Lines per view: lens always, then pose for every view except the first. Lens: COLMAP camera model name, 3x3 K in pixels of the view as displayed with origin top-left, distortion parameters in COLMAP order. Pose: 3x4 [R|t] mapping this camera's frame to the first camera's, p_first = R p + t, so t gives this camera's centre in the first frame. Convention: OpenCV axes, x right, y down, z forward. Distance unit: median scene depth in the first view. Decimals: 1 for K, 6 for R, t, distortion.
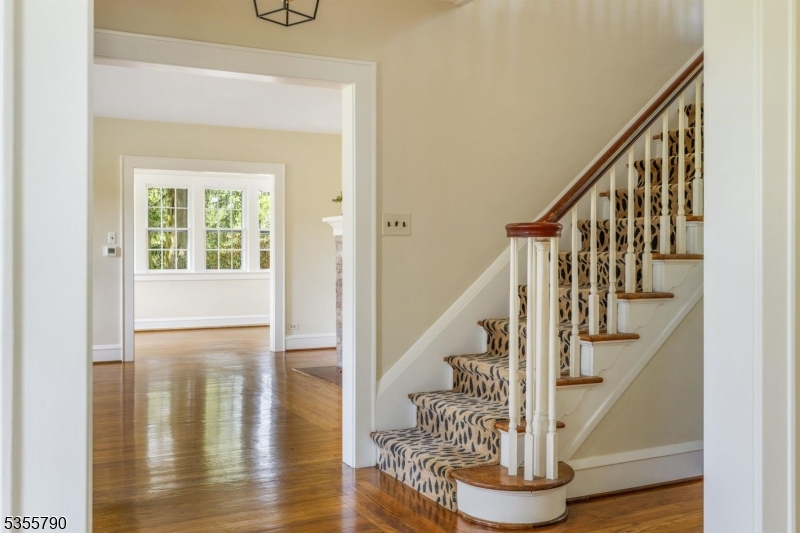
lens RADIAL K [[794.1, 0, 398.9], [0, 794.1, 266.5], [0, 0, 1]] dist [-0.019100, 0.000000]
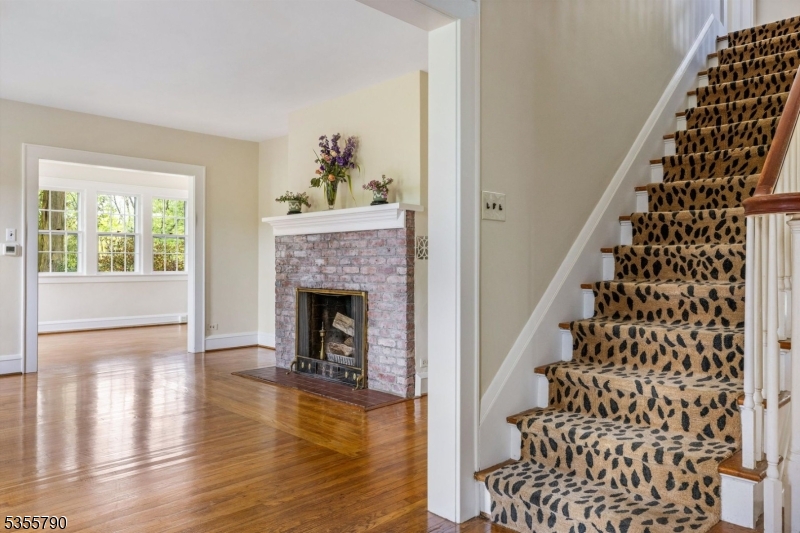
lens RADIAL K [[575.2, 0, 404.4], [0, 575.2, 264.7], [0, 0, 1]] dist [0.006780, -0.000442]
pose [[0.951569, 0.001919, 0.307431, -0.273013], [0.002158, 0.999914, -0.012922, 0.012907], [-0.307429, 0.012959, 0.951483, 0.482005]]
